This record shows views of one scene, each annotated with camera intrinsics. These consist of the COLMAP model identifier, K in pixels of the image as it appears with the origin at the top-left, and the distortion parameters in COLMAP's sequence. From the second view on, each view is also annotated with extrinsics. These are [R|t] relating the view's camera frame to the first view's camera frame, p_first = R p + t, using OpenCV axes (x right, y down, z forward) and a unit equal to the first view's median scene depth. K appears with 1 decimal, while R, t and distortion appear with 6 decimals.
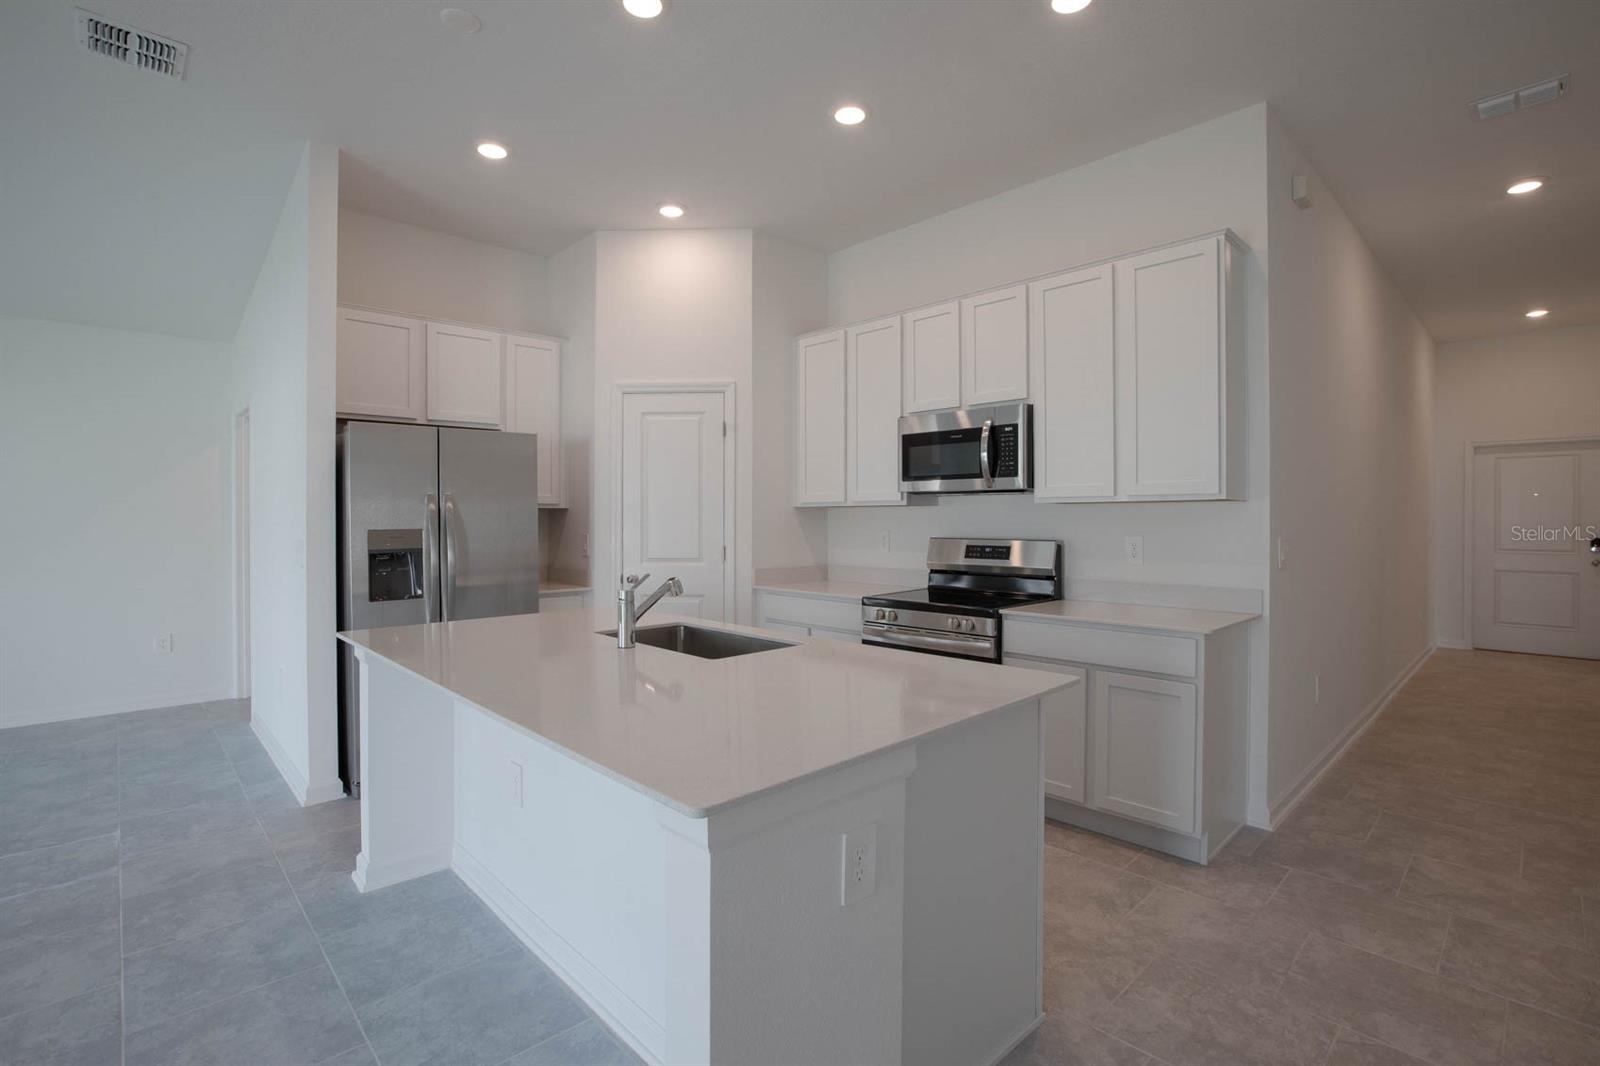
lens RADIAL K [[732.1, 0, 784.9], [0, 732.1, 518.7], [0, 0, 1]] dist [-0.002792, 0.001230]
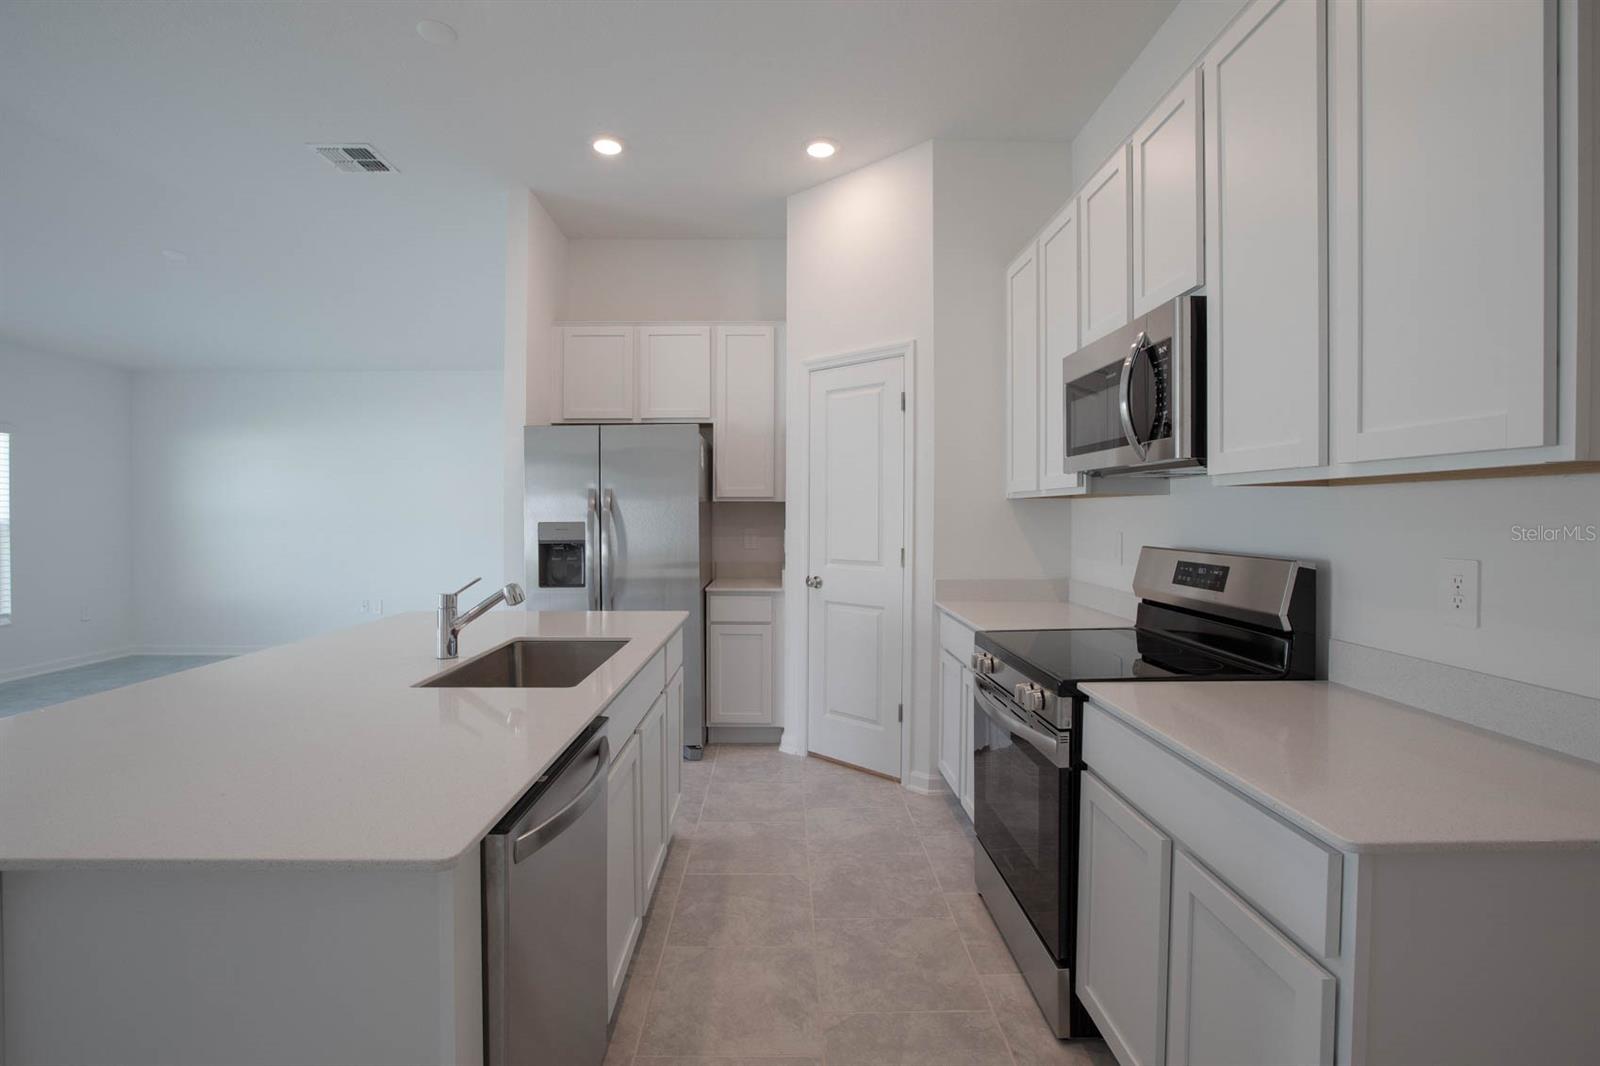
lens RADIAL K [[732.1, 0, 805.7], [0, 732.1, 510.0], [0, 0, 1]] dist [-0.002792, 0.001230]
pose [[0.756940, 0.001458, -0.653483, 0.432868], [-0.004095, 0.999988, -0.002512, -0.002072], [0.653472, 0.004578, 0.756937, 0.399173]]
